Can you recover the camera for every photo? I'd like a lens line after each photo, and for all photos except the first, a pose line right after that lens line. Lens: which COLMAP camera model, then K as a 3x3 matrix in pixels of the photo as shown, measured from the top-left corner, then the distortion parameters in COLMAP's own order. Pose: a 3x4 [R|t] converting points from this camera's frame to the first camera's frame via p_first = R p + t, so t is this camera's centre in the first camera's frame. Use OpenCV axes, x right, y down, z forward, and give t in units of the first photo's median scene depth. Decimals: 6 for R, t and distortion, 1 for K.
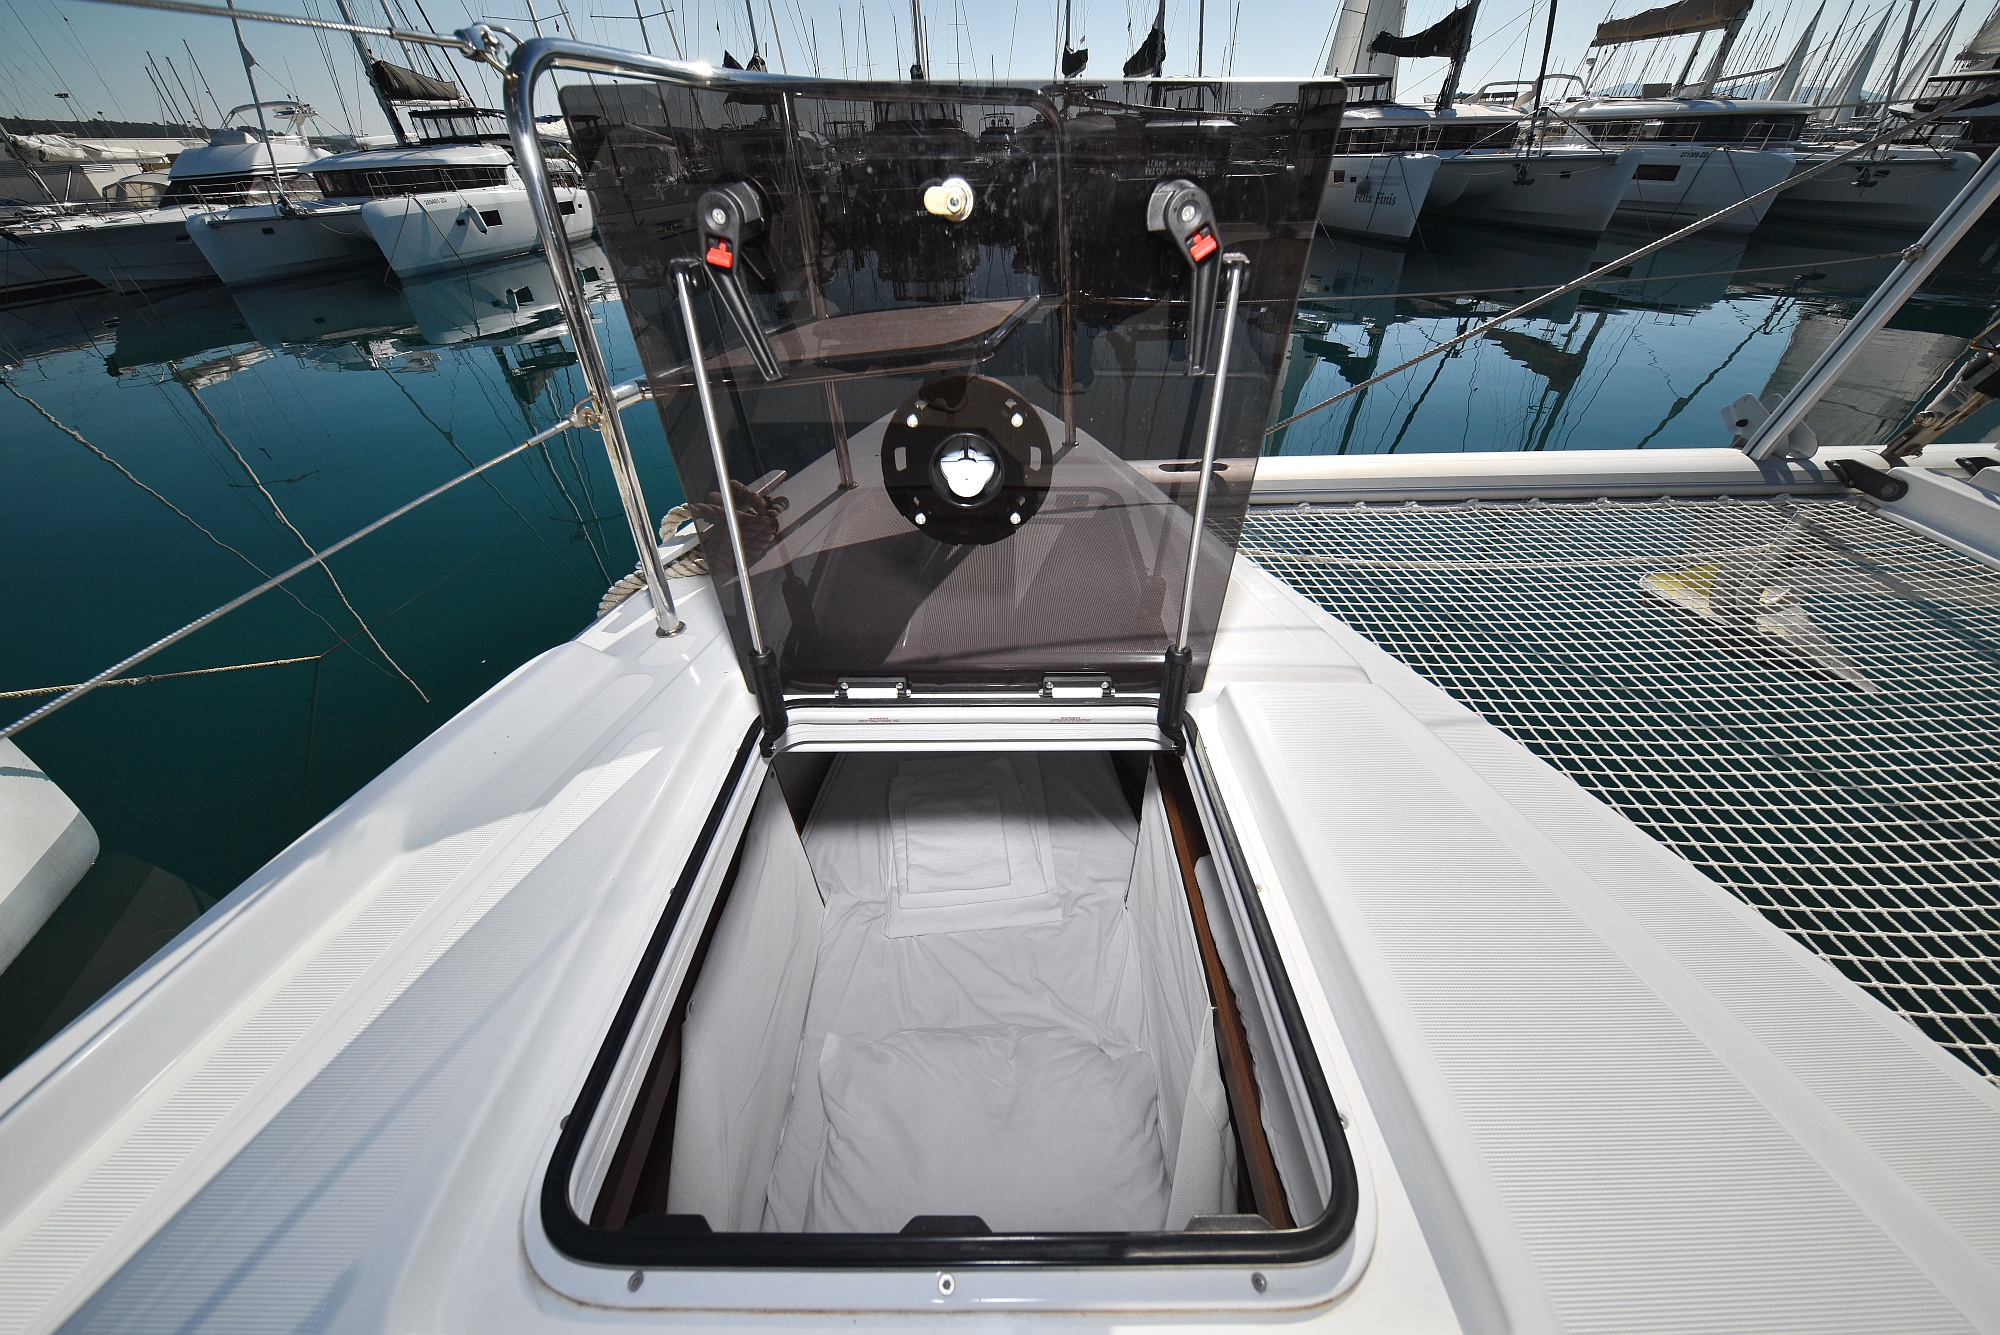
lens RADIAL K [[673.6, 0, 1000.0], [0, 673.6, 667.5], [0, 0, 1]] dist [0.008147, -0.005465]
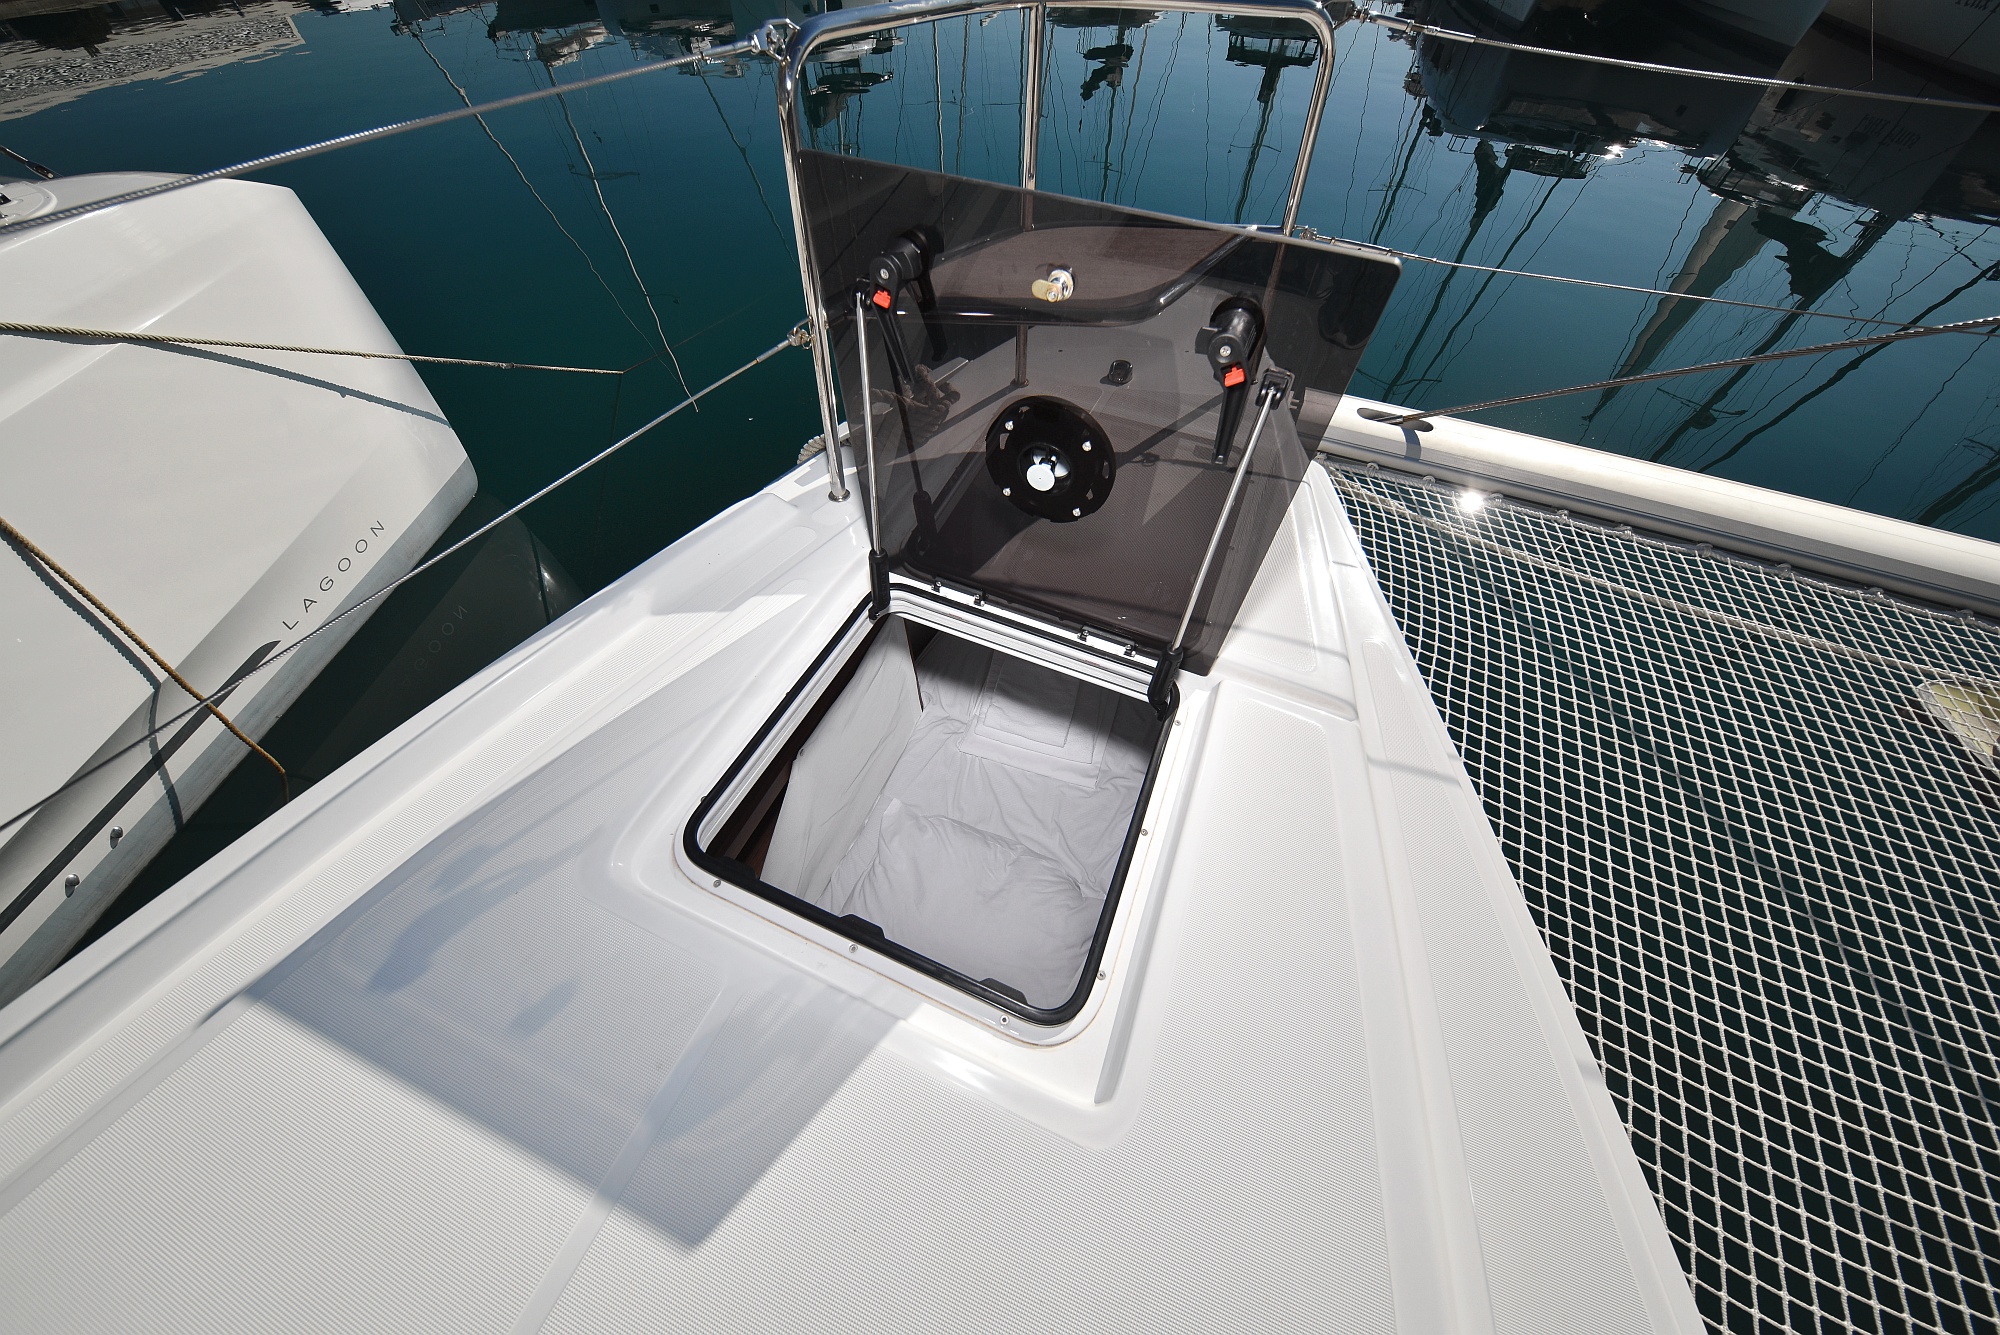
lens RADIAL K [[666.0, 0, 1012.8], [0, 666.0, 684.3], [0, 0, 1]] dist [0.000678, -0.000027]
pose [[0.922035, 0.339424, -0.186124, 0.149093], [-0.274015, 0.911899, 0.305542, -0.161704], [0.273435, -0.230720, 0.933810, -0.160749]]
